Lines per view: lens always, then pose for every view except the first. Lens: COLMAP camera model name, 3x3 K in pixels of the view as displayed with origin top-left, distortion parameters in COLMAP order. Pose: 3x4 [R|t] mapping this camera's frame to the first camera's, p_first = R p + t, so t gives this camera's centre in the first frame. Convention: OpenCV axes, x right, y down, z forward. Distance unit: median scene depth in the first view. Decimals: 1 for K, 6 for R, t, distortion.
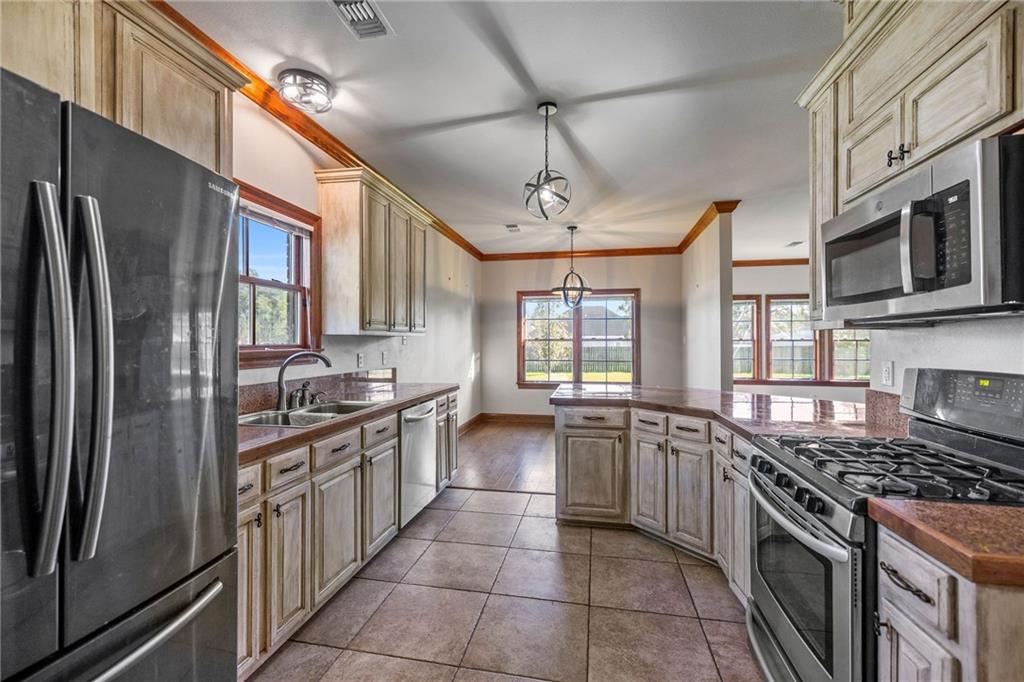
lens RADIAL K [[431.6, 0, 508.4], [0, 431.6, 345.5], [0, 0, 1]] dist [0.002289, -0.000094]
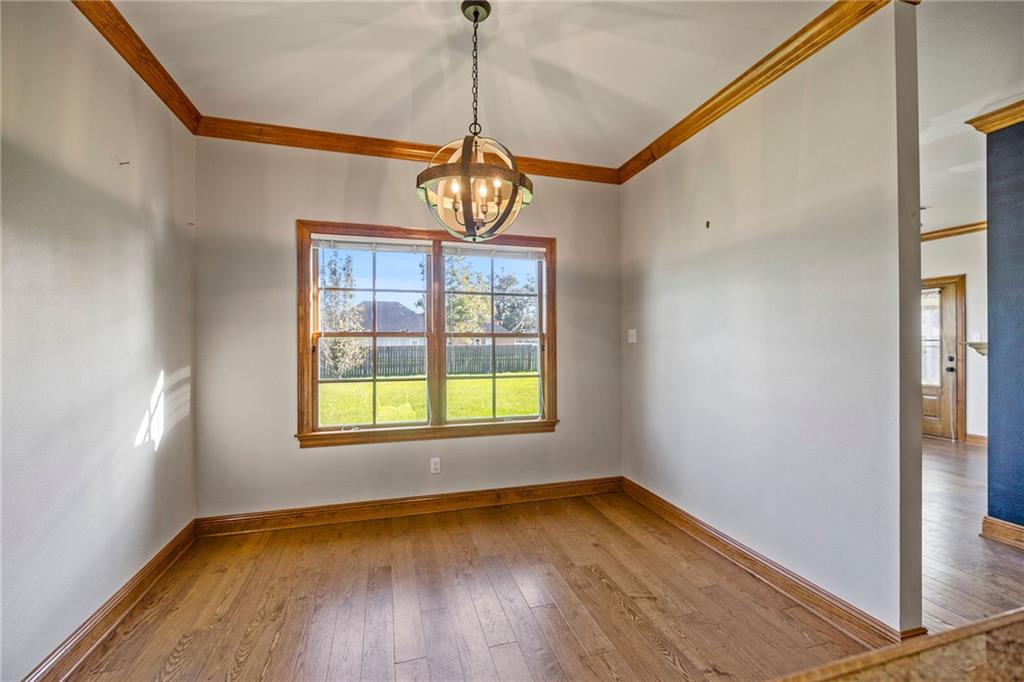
lens RADIAL K [[466.4, 0, 537.0], [0, 466.4, 342.4], [0, 0, 1]] dist [-0.000433, -0.000117]
pose [[0.876988, -0.002729, 0.480504, 0.006891], [0.004932, 0.999982, -0.003323, -0.002037], [-0.480486, 0.005284, 0.876986, 0.493648]]
